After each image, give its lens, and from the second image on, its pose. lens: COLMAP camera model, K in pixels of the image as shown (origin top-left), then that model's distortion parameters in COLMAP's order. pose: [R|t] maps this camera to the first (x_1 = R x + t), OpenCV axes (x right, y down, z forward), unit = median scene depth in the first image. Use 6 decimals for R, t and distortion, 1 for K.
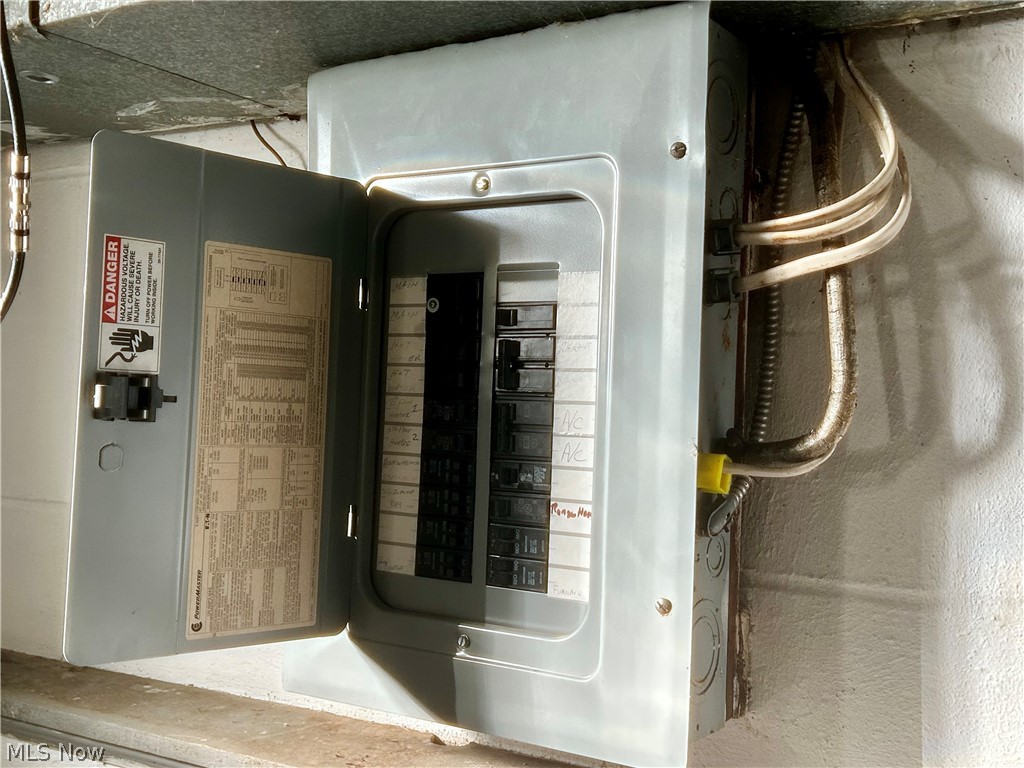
lens RADIAL K [[1183.6, 0, 512.5], [0, 1183.6, 383.2], [0, 0, 1]] dist [0.007048, 0.000000]
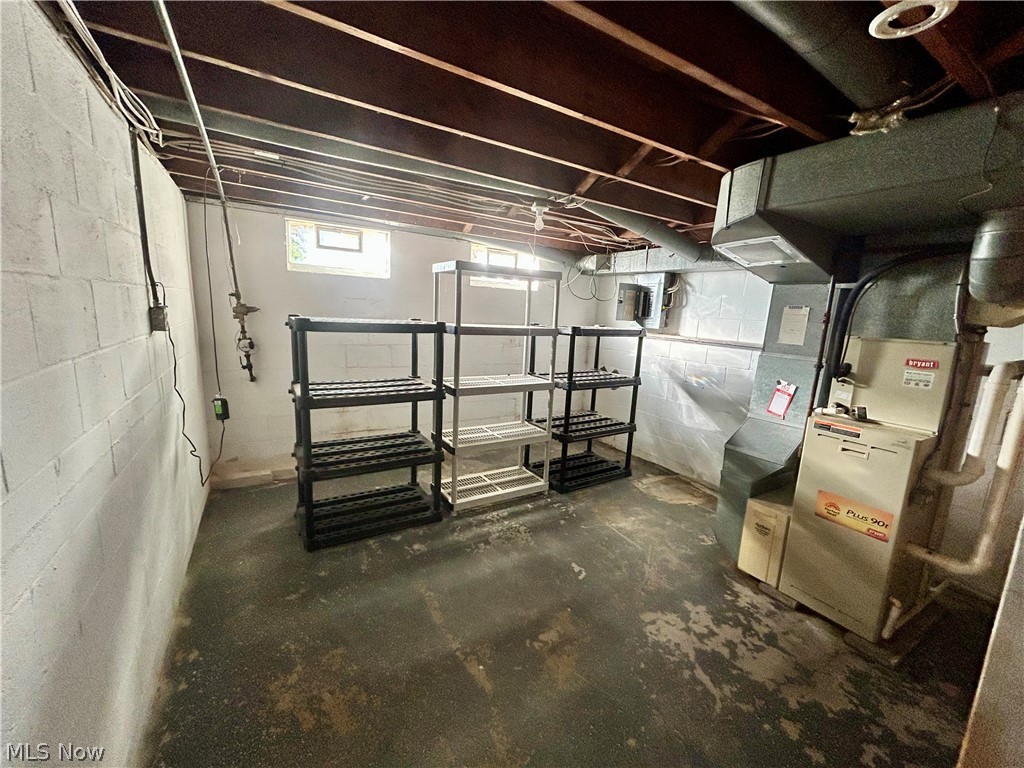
lens RADIAL K [[414.3, 0, 517.3], [0, 414.3, 385.8], [0, 0, 1]] dist [-0.000604, -0.000037]
pose [[0.889577, 0.090356, -0.447760, 0.858532], [-0.002359, 0.981136, 0.193303, 0.040369], [0.456780, -0.170902, 0.873009, -3.909771]]
